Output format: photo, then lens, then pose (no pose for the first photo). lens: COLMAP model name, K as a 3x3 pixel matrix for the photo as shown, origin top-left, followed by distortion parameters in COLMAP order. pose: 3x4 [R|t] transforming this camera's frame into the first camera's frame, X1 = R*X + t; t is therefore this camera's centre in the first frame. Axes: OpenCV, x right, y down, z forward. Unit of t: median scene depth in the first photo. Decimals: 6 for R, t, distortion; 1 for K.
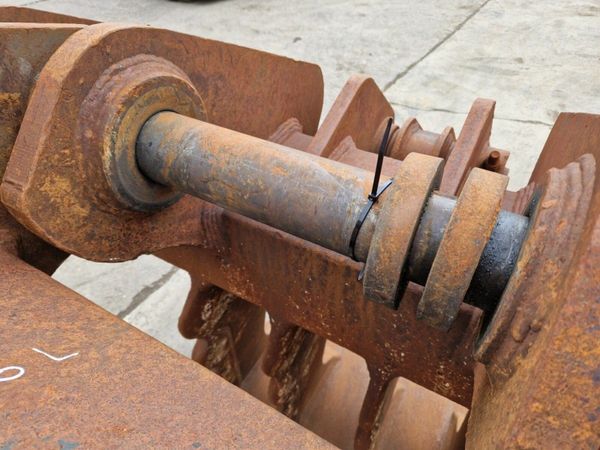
lens RADIAL K [[400.9, 0, 300.0], [0, 400.9, 225.0], [0, 0, 1]] dist [0.081804, -0.066427]
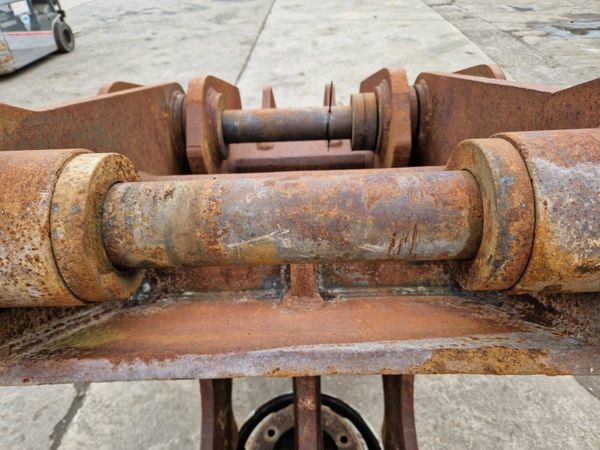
lens RADIAL K [[400.9, 0, 300.0], [0, 400.9, 225.0], [0, 0, 1]] dist [0.081804, -0.066427]
pose [[0.861351, -0.336590, 0.380501, -0.128963], [0.366229, 0.930506, -0.005919, 0.058607], [-0.352066, 0.144449, 0.924761, -0.139330]]
